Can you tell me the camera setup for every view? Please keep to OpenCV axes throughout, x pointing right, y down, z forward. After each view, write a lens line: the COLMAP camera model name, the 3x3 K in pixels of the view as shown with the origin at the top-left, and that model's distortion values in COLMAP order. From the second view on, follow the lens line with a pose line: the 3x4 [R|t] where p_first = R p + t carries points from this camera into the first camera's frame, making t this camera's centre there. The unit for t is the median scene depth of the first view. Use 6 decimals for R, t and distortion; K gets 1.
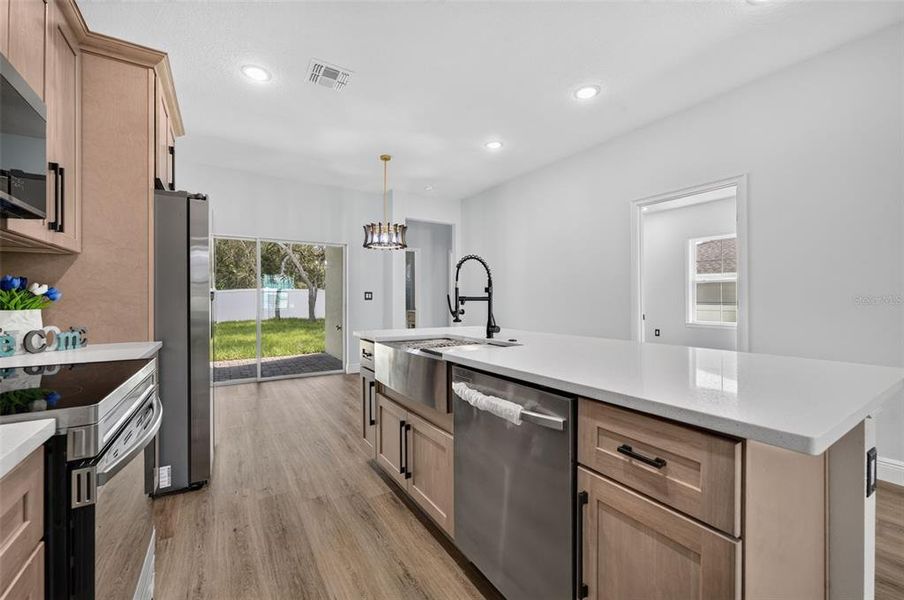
lens RADIAL K [[362.9, 0, 454.5], [0, 362.9, 296.2], [0, 0, 1]] dist [-0.005261, 0.002996]
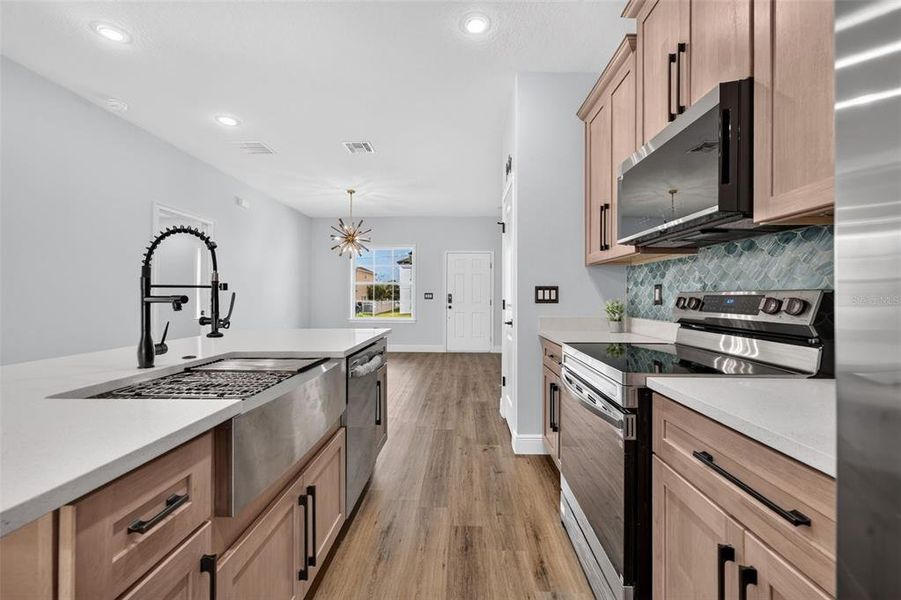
lens RADIAL K [[373.0, 0, 449.6], [0, 373.0, 296.0], [0, 0, 1]] dist [-0.004559, 0.002539]
pose [[-0.823742, 0.001967, 0.566962, -0.683135], [-0.003221, 0.999962, -0.008150, 0.004673], [-0.566956, -0.008540, -0.823704, 1.329671]]
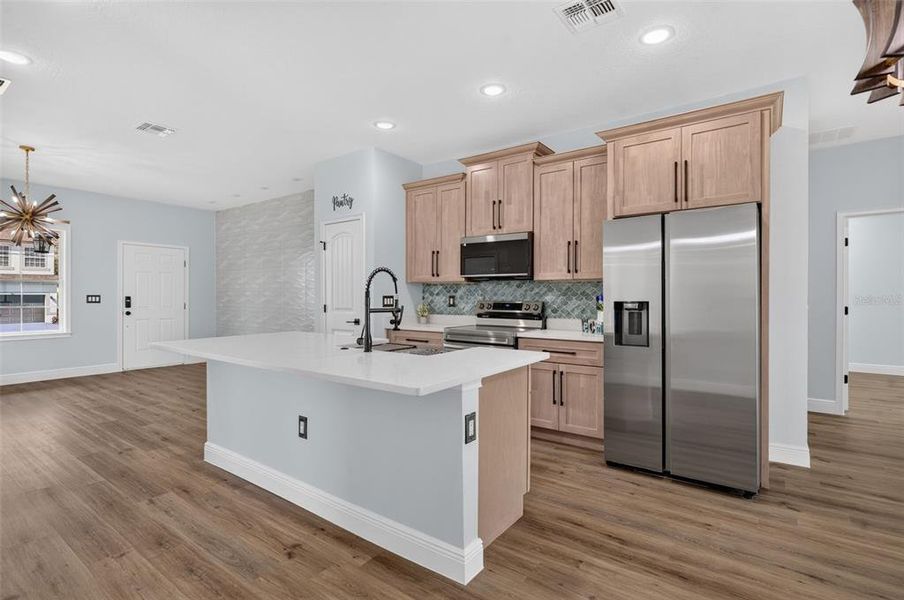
lens RADIAL K [[434.9, 0, 445.3], [0, 434.9, 293.5], [0, 0, 1]] dist [0.001032, 0.000774]
pose [[-0.939990, -0.002972, -0.341188, 0.328042], [0.001228, 0.999926, -0.012093, -0.025902], [0.341199, -0.011786, -0.939917, 2.355897]]
